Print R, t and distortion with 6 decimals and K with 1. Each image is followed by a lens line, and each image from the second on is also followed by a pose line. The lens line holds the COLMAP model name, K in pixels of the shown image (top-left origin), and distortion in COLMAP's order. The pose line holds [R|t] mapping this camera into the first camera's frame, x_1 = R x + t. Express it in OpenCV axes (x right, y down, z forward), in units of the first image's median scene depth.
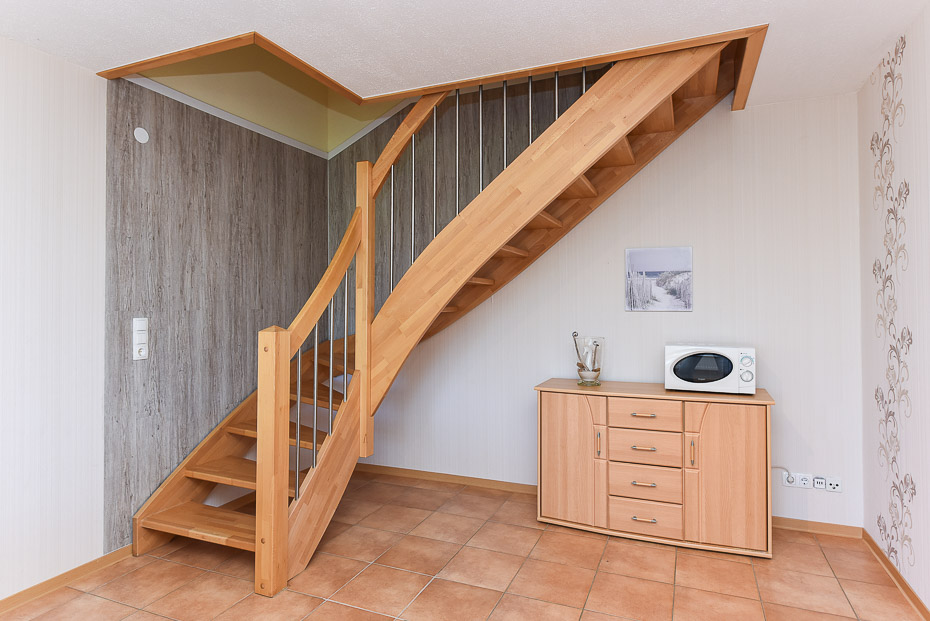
lens RADIAL K [[537.0, 0, 464.6], [0, 537.0, 307.1], [0, 0, 1]] dist [0.009386, 0.000276]
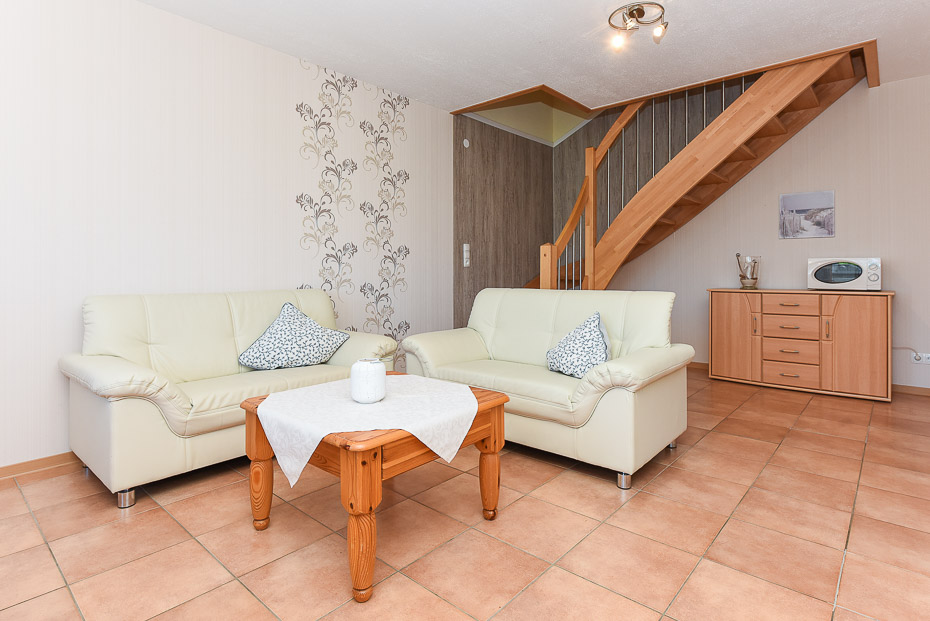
lens RADIAL K [[495.2, 0, 460.4], [0, 495.2, 274.2], [0, 0, 1]] dist [0.005107, -0.000987]
pose [[0.947026, 0.002207, -0.321148, -0.081441], [-0.002810, 0.999995, -0.001416, 0.118334], [0.321143, 0.002243, 0.947028, -0.557457]]
